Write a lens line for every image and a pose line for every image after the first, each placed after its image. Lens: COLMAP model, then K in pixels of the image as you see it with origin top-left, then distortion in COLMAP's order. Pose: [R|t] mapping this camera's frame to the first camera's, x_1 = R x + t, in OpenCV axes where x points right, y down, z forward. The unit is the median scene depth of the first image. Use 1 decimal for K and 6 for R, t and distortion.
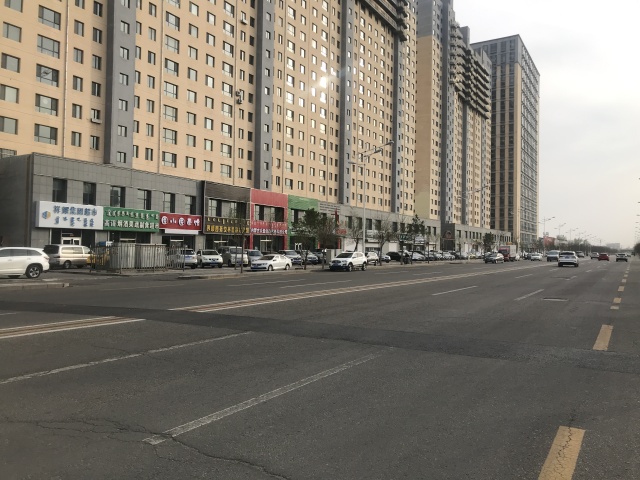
lens RADIAL K [[516.8, 0, 316.7], [0, 516.8, 238.3], [0, 0, 1]] dist [0.062206, -0.103416]
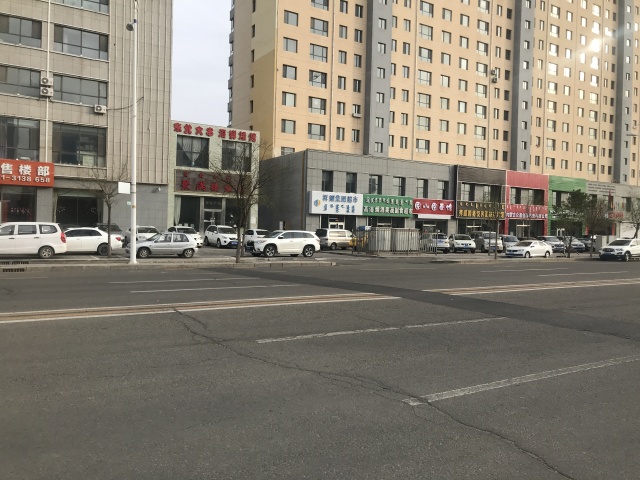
lens RADIAL K [[517.9, 0, 315.7], [0, 517.9, 236.5], [0, 0, 1]] dist [0.008540, -0.002462]
pose [[0.887815, 0.011614, -0.460055, 0.001412], [0.000195, 0.999672, 0.025614, 0.000136], [0.460201, -0.022830, 0.887521, -0.008112]]
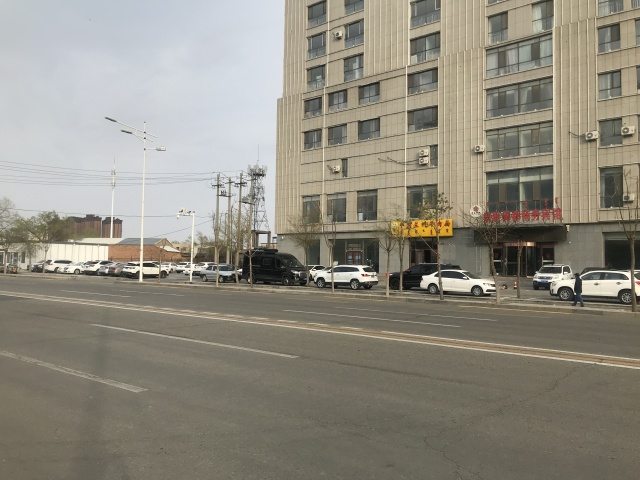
lens RADIAL K [[516.9, 0, 323.6], [0, 516.9, 232.7], [0, 0, 1]] dist [0.010474, 0.002106]
pose [[-0.140922, -0.076809, -0.987037, 0.315050], [0.007034, 0.996883, -0.078580, 0.017203], [0.989996, -0.018017, -0.139943, 0.515275]]
